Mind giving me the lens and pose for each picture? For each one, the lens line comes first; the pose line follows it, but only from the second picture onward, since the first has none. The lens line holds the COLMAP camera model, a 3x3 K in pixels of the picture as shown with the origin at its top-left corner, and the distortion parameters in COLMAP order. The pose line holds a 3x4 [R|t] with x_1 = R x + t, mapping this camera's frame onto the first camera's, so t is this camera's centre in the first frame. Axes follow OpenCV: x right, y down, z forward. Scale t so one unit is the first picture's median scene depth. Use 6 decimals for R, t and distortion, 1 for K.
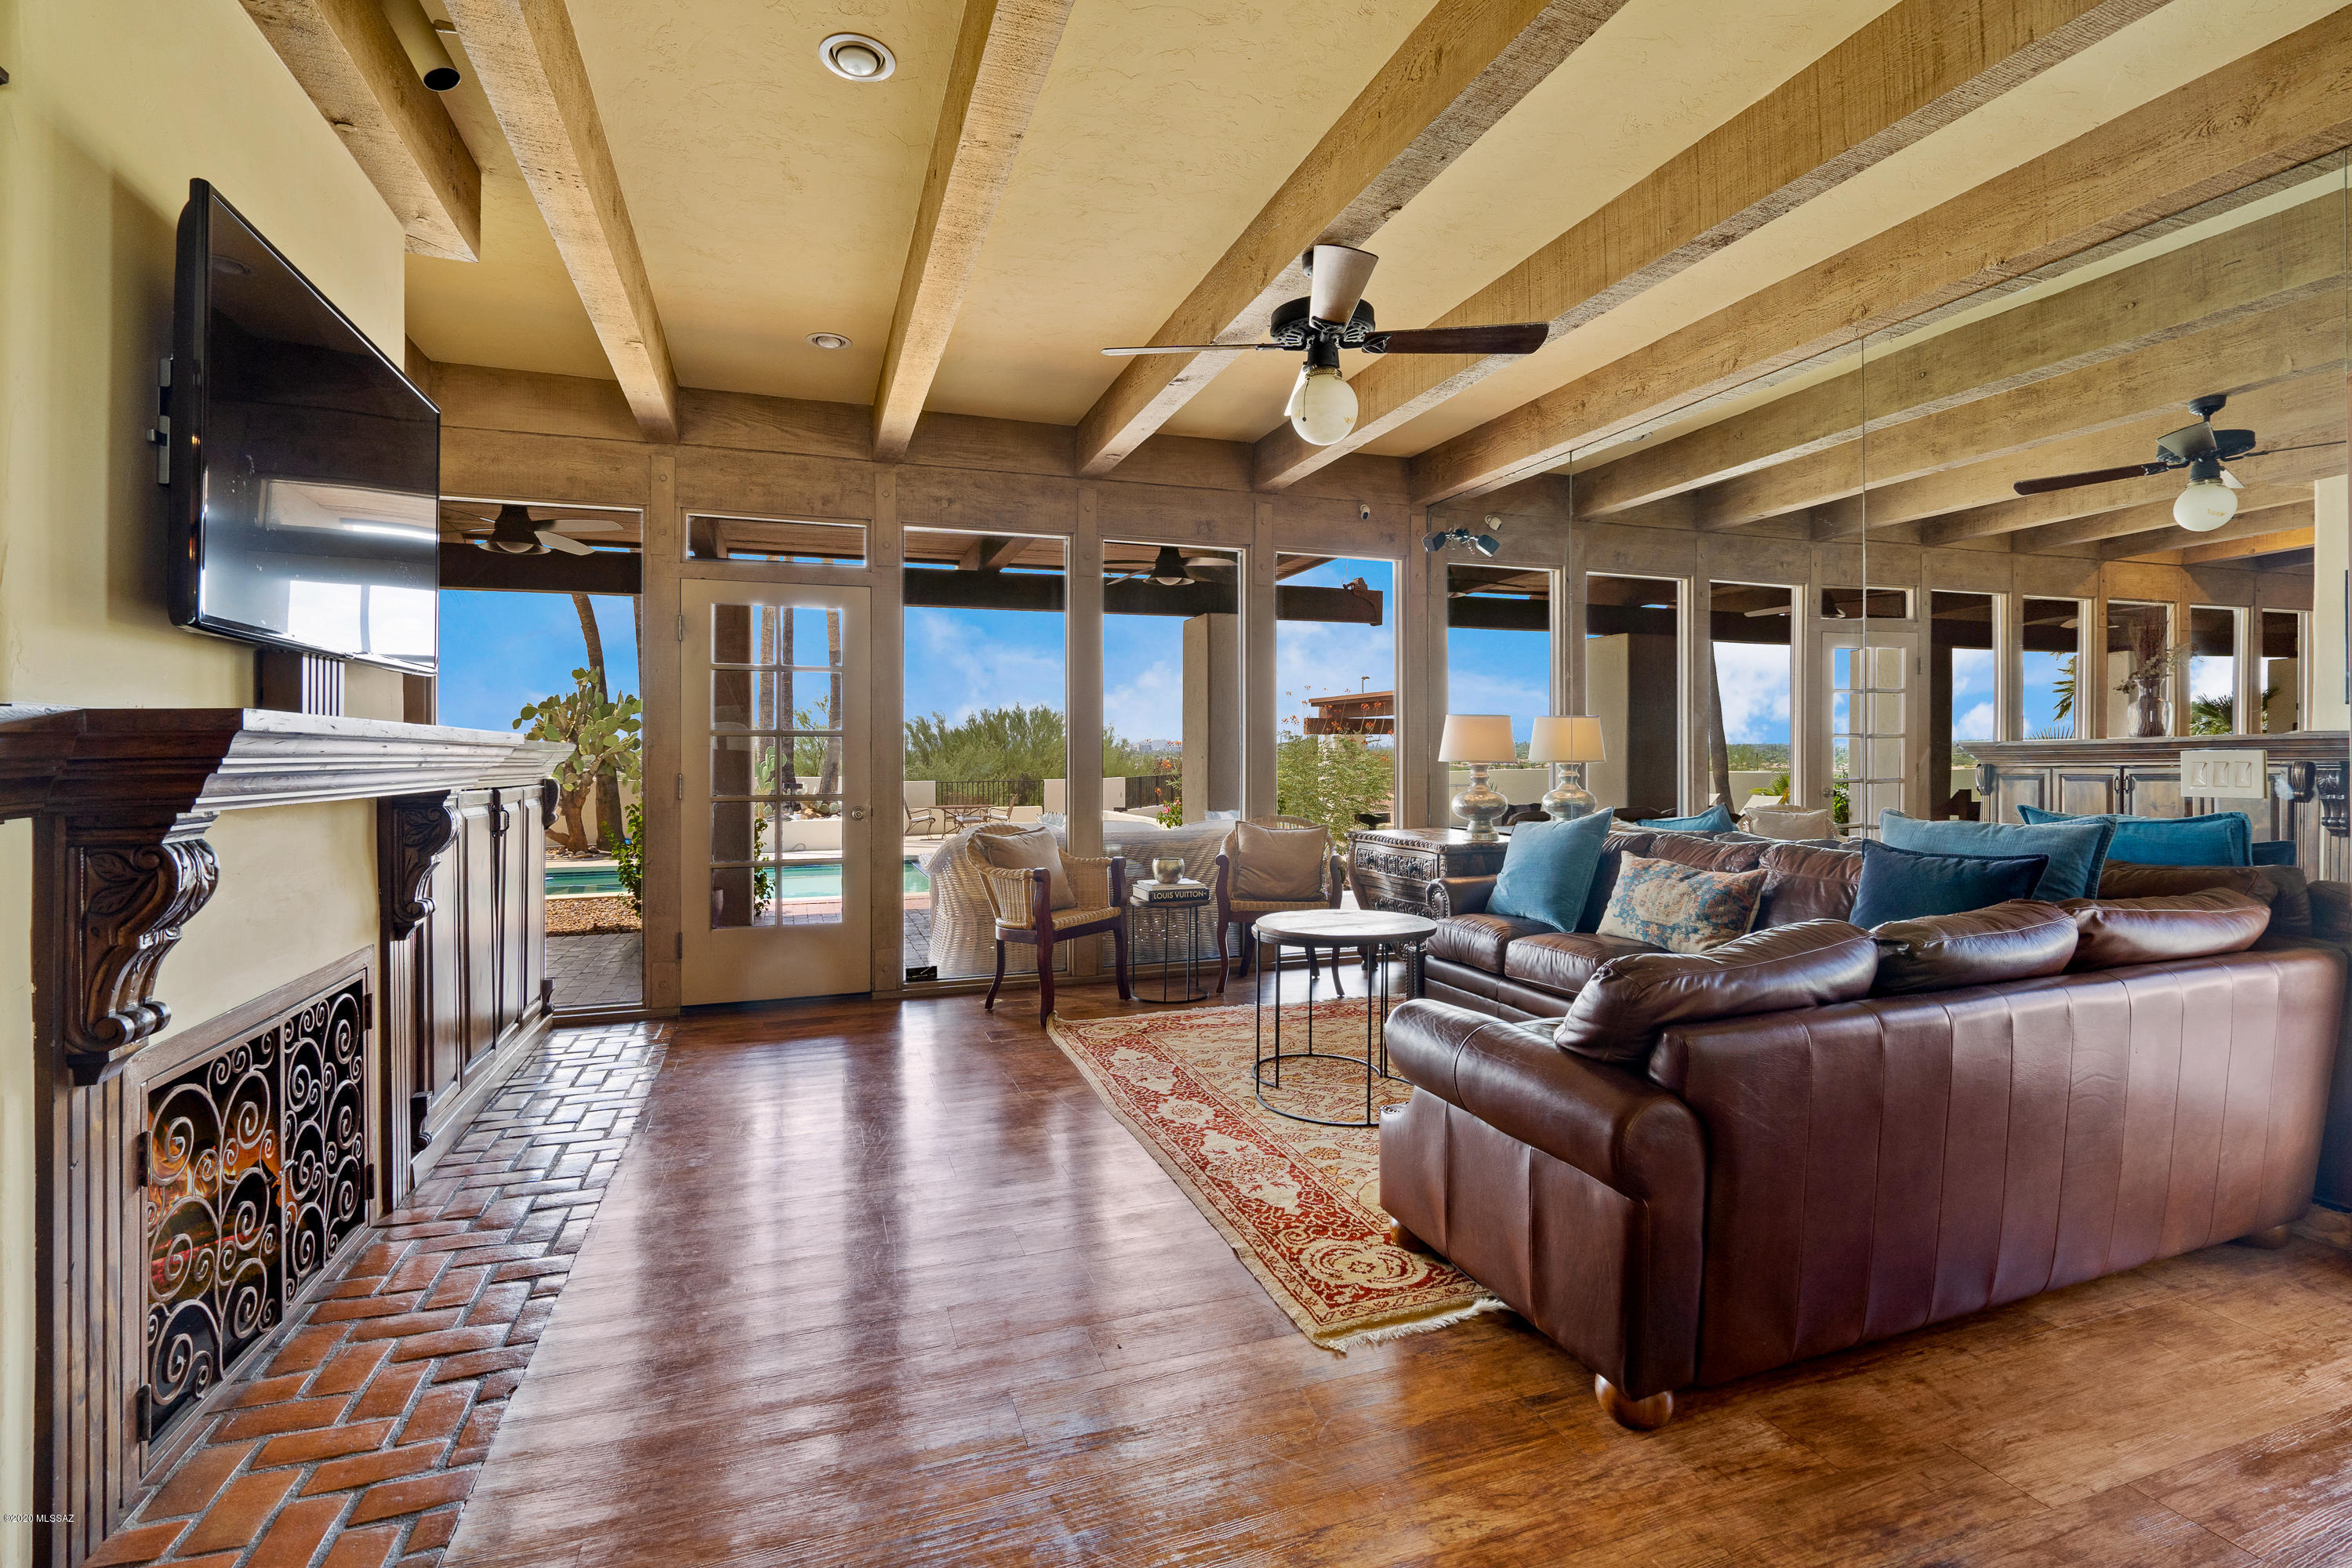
lens RADIAL K [[1082.8, 0, 1182.1], [0, 1082.8, 762.9], [0, 0, 1]] dist [-0.005609, 0.001805]
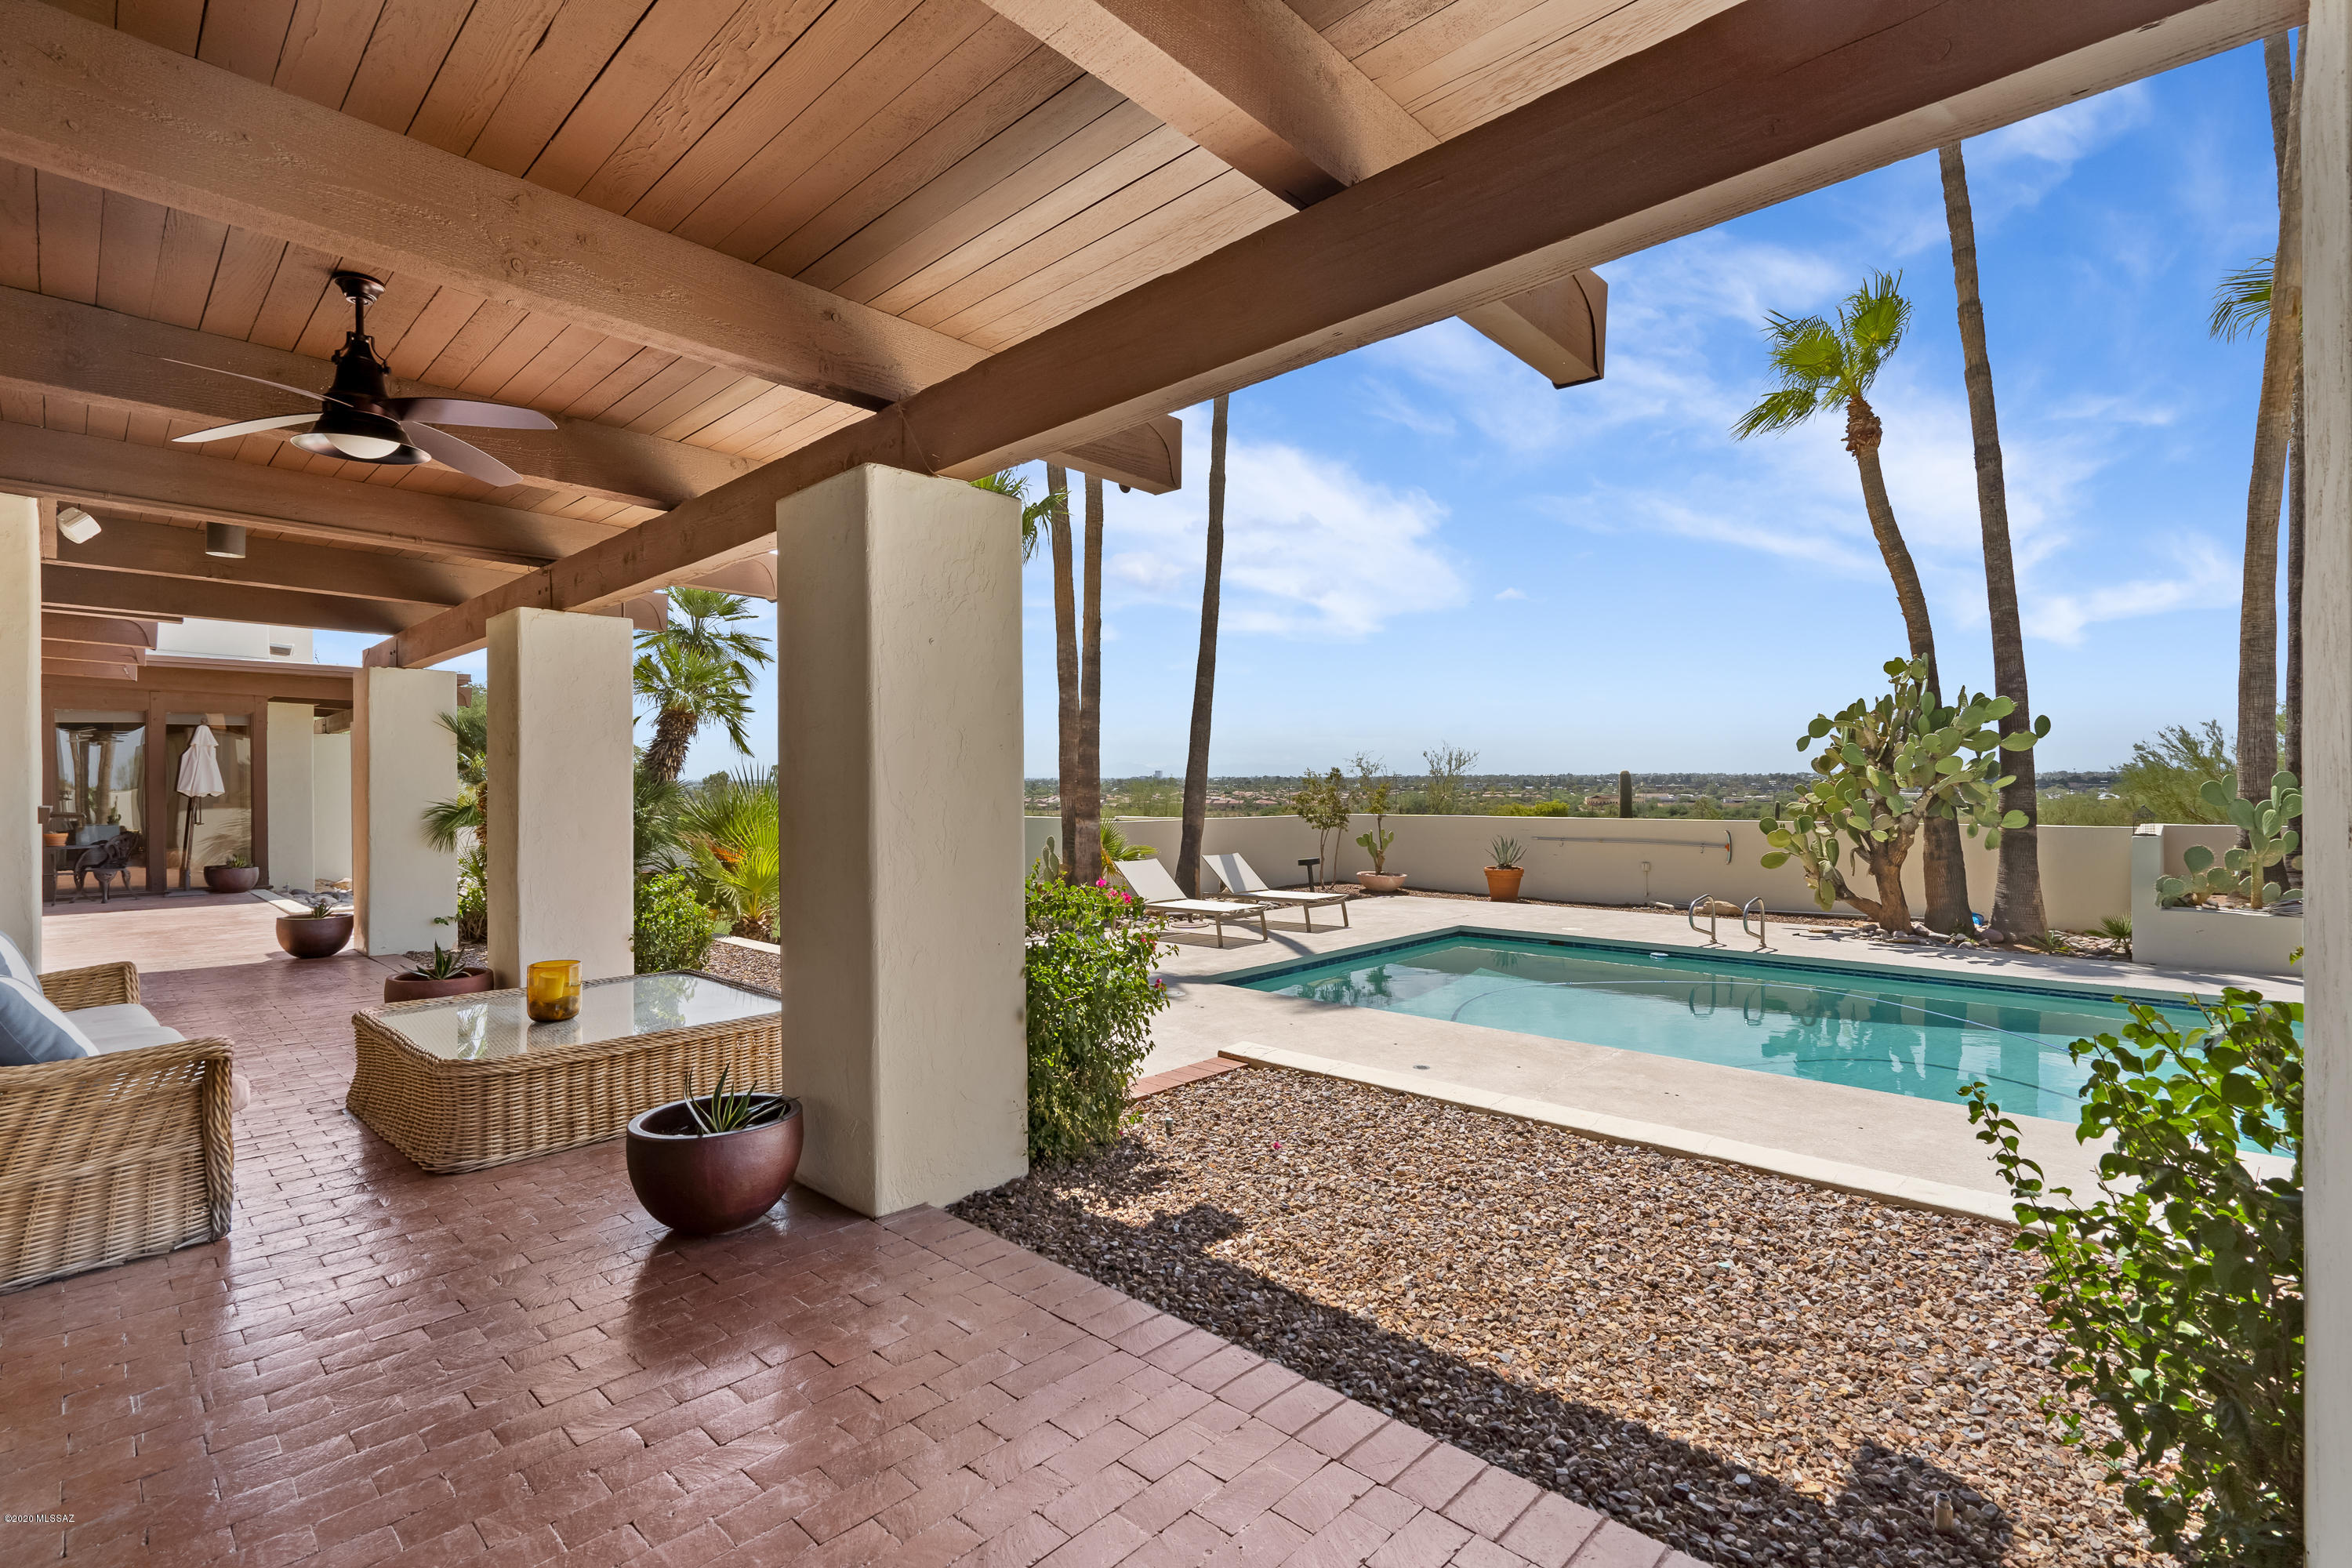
lens RADIAL K [[1082.8, 0, 1183.3], [0, 1082.8, 798.1], [0, 0, 1]] dist [-0.005609, 0.001805]
pose [[0.444809, -0.003153, -0.895620, -0.152163], [-0.002042, 0.999988, -0.004534, 0.003348], [0.895623, 0.003845, 0.444797, 0.302658]]
